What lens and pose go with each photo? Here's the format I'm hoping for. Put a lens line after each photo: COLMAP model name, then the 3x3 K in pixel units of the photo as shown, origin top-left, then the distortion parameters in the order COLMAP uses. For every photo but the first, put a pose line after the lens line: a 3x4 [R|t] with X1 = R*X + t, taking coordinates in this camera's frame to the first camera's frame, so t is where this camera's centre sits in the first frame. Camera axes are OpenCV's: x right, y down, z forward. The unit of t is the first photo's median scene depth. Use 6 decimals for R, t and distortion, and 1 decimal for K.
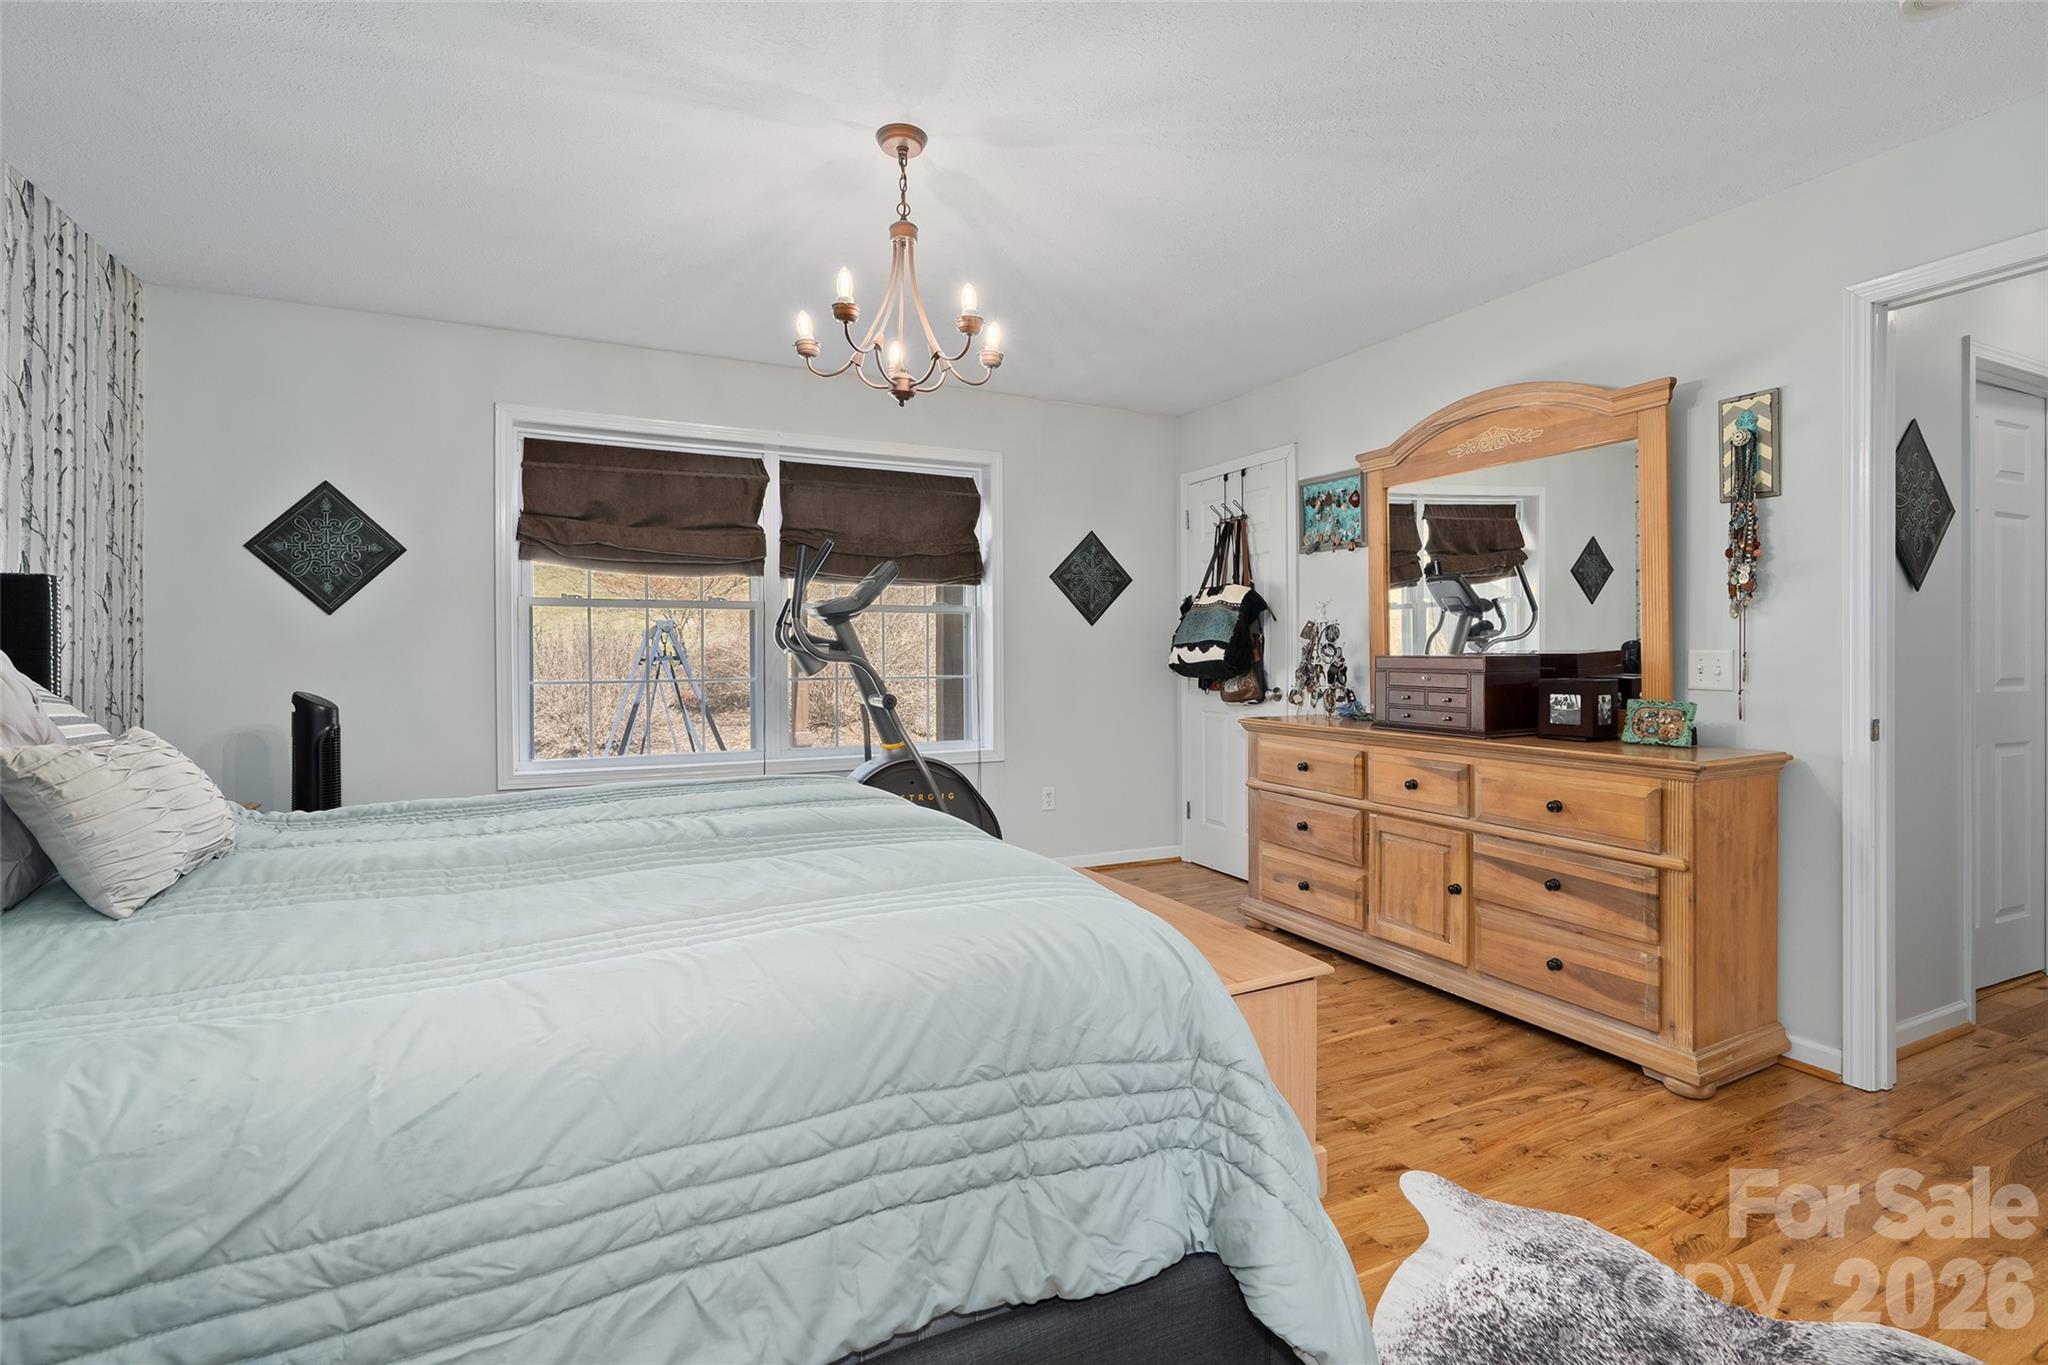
lens RADIAL K [[938.7, 0, 1019.0], [0, 938.7, 664.5], [0, 0, 1]] dist [-0.006025, 0.002891]
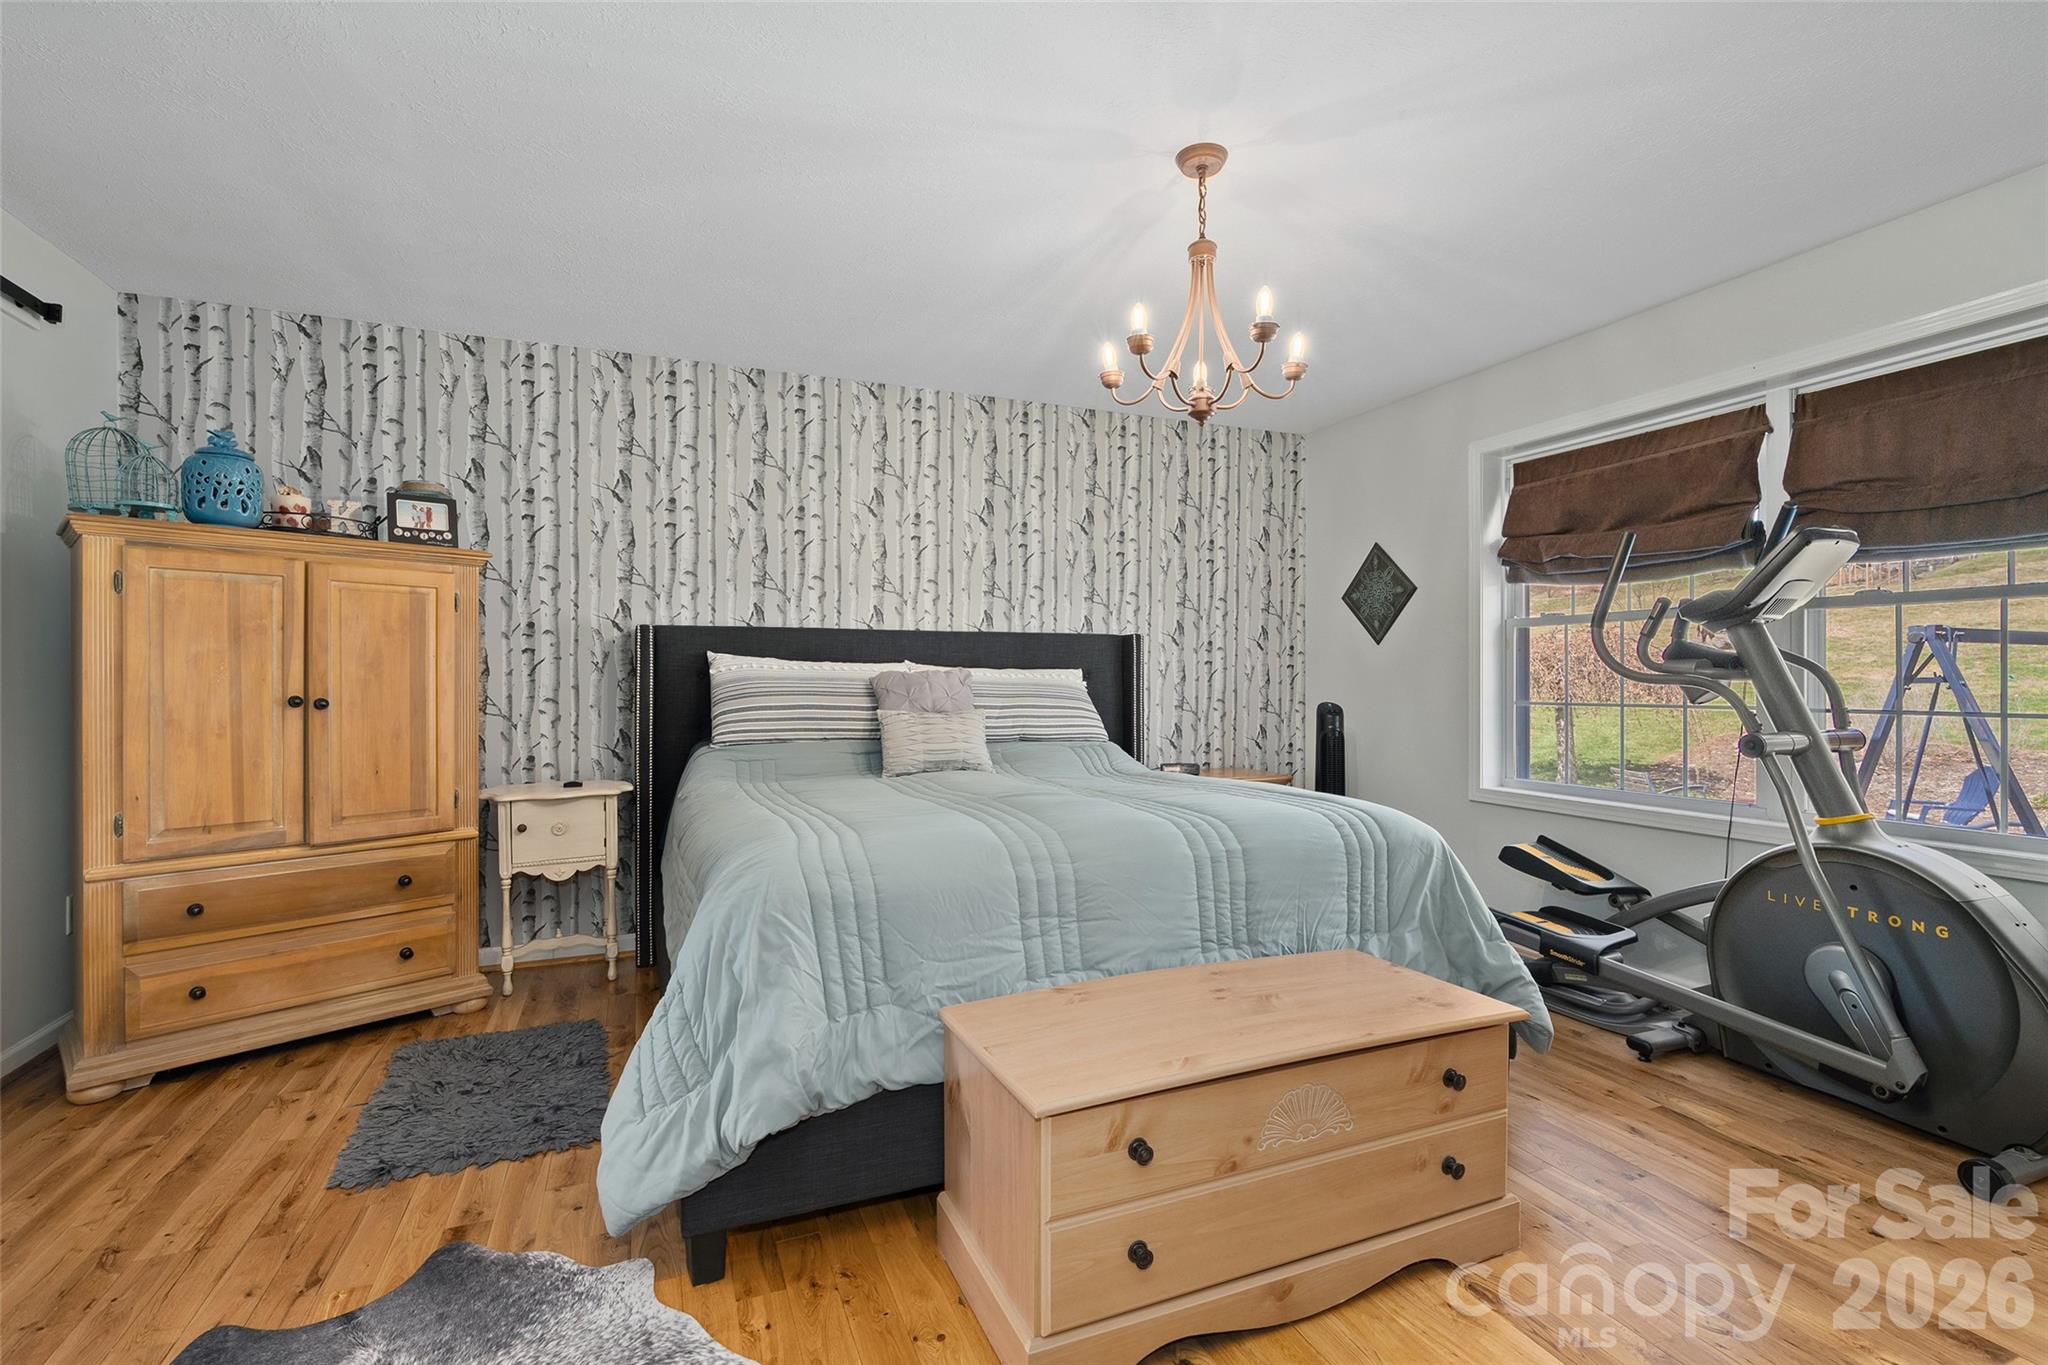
lens RADIAL K [[938.7, 0, 1021.4], [0, 938.7, 679.0], [0, 0, 1]] dist [-0.006025, 0.002891]
pose [[-0.068785, 0.001057, -0.997631, 0.340342], [-0.010338, 0.999945, 0.001772, -0.001471], [0.997578, 0.010435, -0.068770, 0.337744]]
